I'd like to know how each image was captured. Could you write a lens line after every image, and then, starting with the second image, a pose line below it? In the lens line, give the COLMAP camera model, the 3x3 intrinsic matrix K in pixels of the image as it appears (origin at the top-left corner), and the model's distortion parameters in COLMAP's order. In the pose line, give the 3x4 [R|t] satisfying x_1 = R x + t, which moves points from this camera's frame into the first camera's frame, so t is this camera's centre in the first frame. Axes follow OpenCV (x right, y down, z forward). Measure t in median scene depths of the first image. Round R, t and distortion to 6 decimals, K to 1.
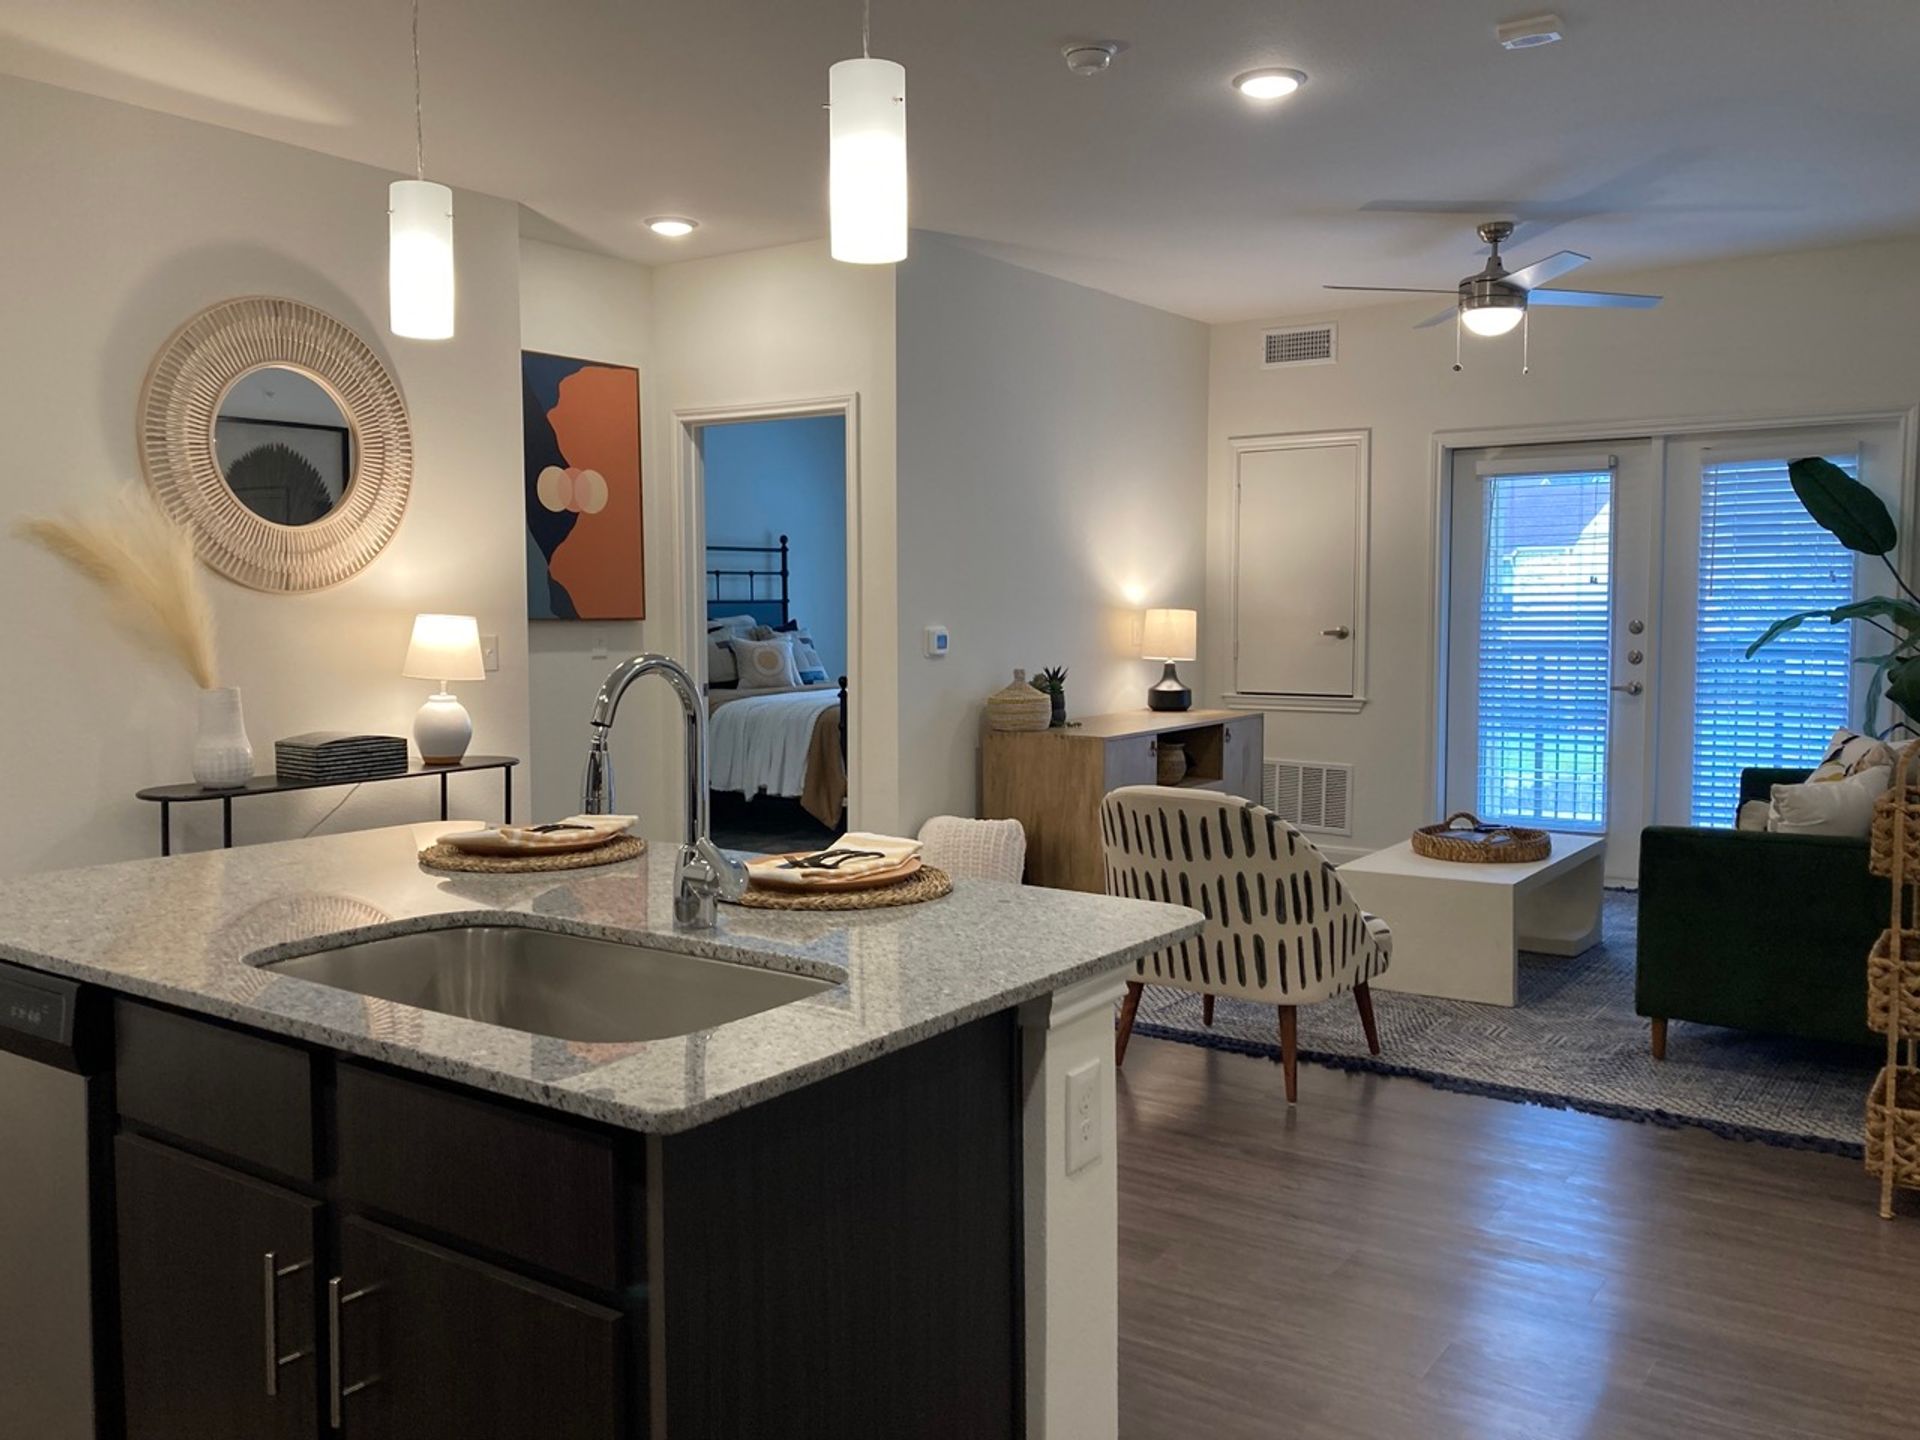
lens RADIAL K [[1558.4, 0, 961.7], [0, 1558.4, 718.0], [0, 0, 1]] dist [-0.036110, -0.001457]
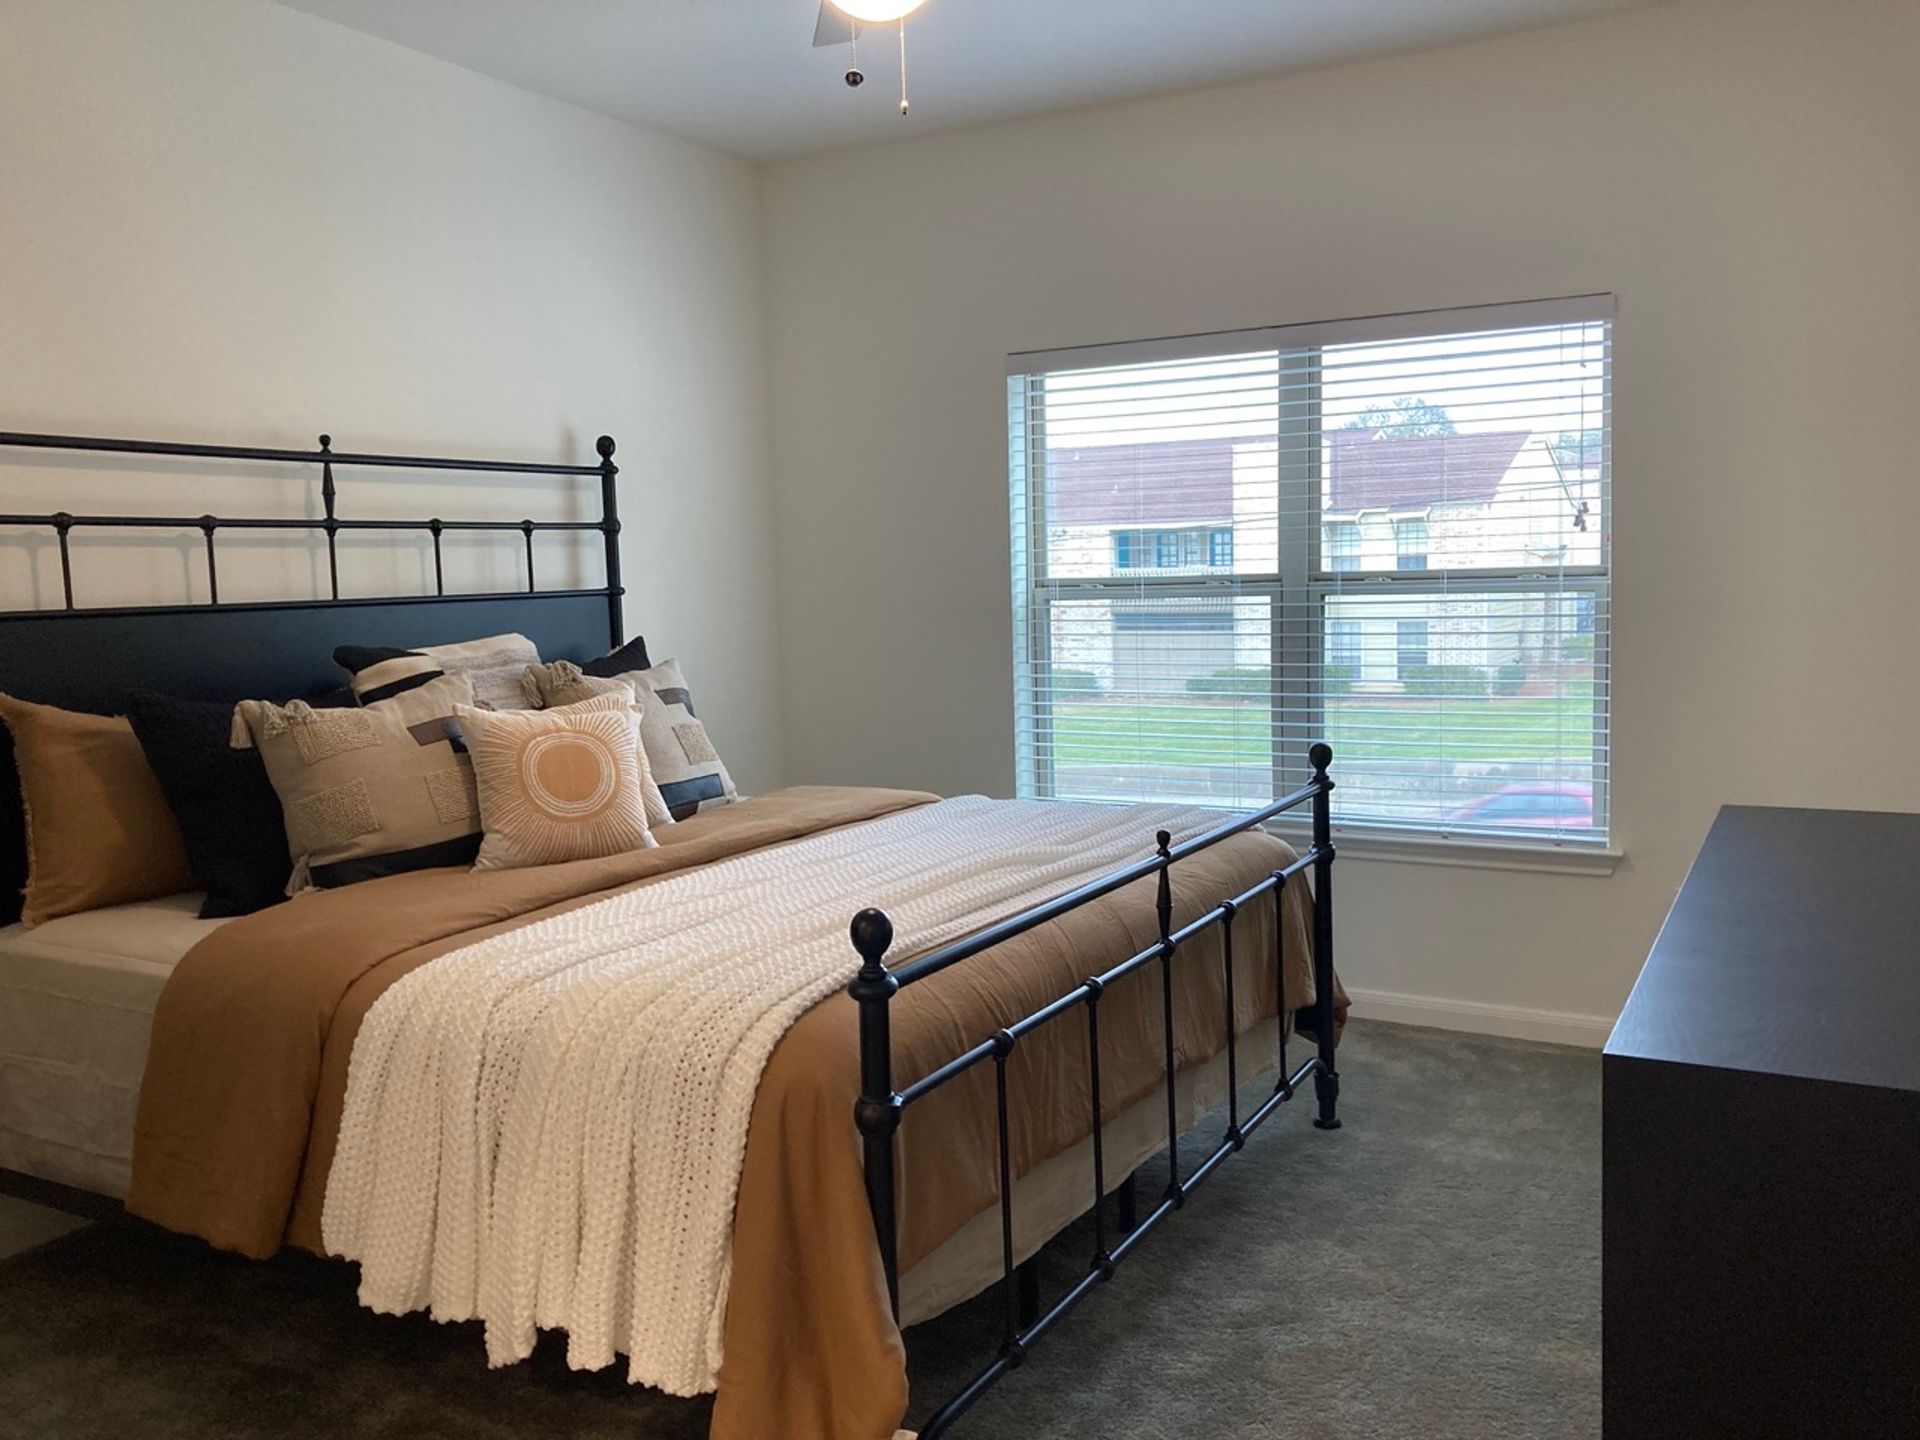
lens RADIAL K [[1558.4, 0, 958.9], [0, 1558.4, 718.5], [0, 0, 1]] dist [-0.036110, -0.001457]
pose [[0.994347, -0.037729, 0.099254, -0.069332], [0.035691, 0.999116, 0.022229, -0.050737], [-0.100005, -0.018561, 0.994814, 0.621869]]
